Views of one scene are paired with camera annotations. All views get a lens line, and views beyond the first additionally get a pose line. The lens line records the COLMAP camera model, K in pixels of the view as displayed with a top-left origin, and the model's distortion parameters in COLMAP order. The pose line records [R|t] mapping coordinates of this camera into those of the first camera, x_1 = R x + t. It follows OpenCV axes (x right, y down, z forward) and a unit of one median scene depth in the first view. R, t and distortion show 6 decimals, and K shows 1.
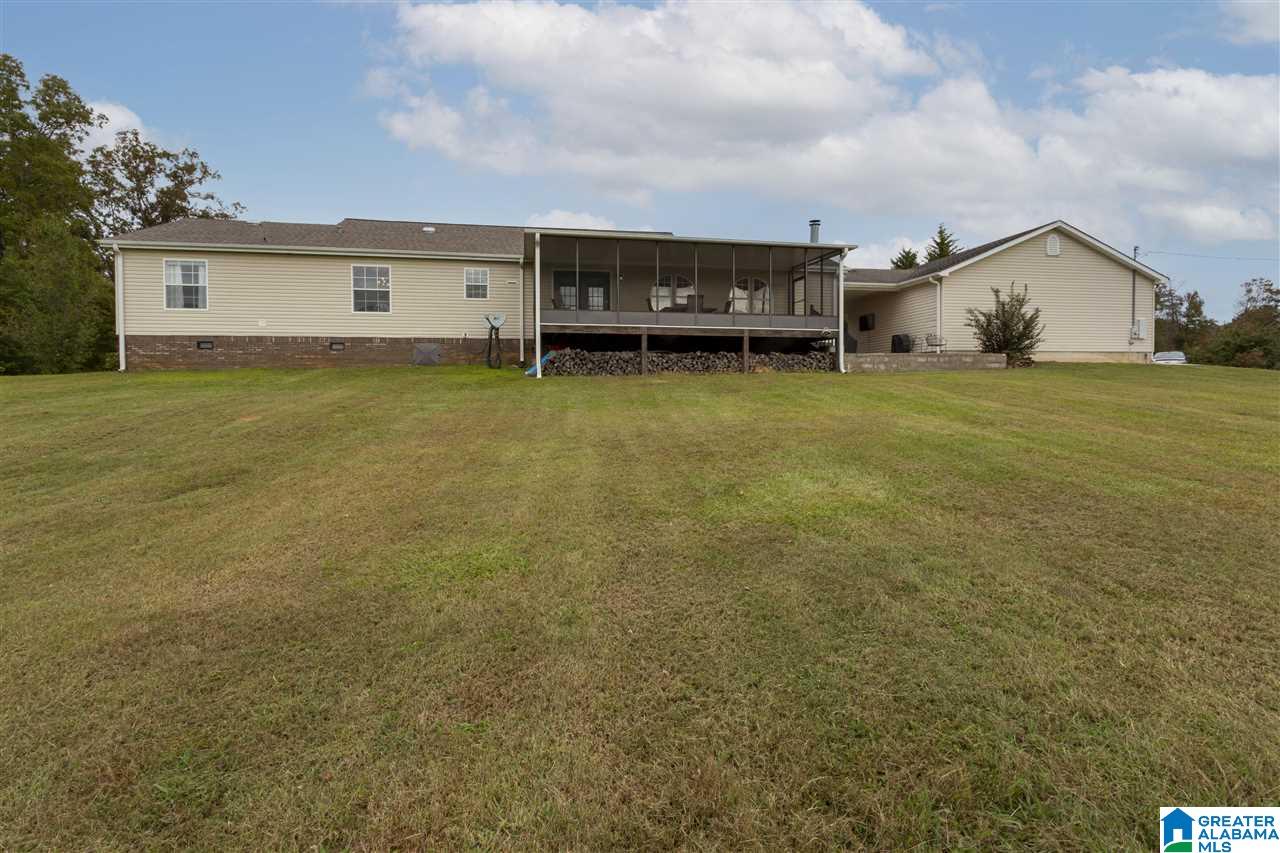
lens RADIAL K [[606.4, 0, 640.9], [0, 606.4, 416.7], [0, 0, 1]] dist [0.003500, -0.001331]
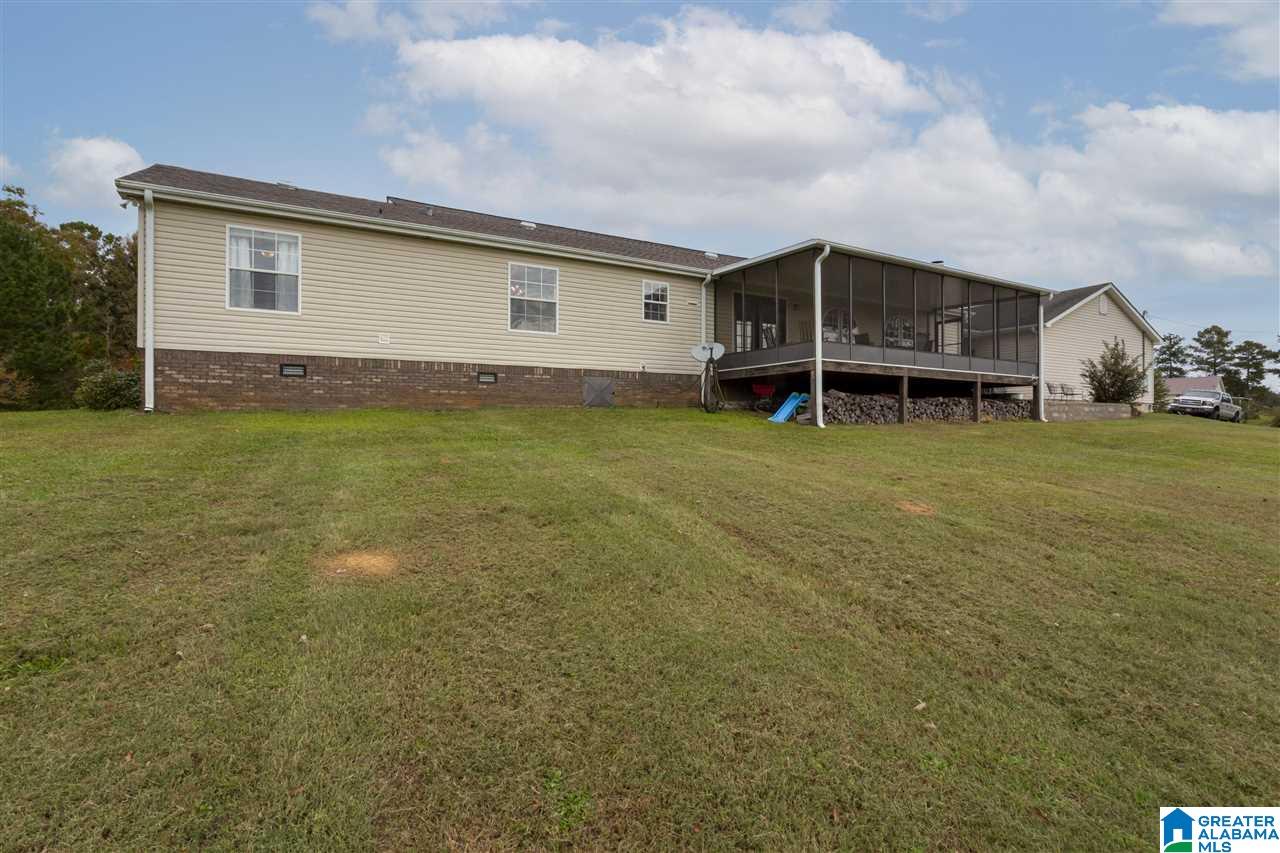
lens RADIAL K [[637.6, 0, 639.6], [0, 637.6, 432.0], [0, 0, 1]] dist [-0.007062, -0.002282]
pose [[0.937353, 0.001168, 0.348378, -0.603948], [0.011826, 0.999311, -0.035170, -0.027764], [-0.348180, 0.037086, 0.936694, 0.271813]]
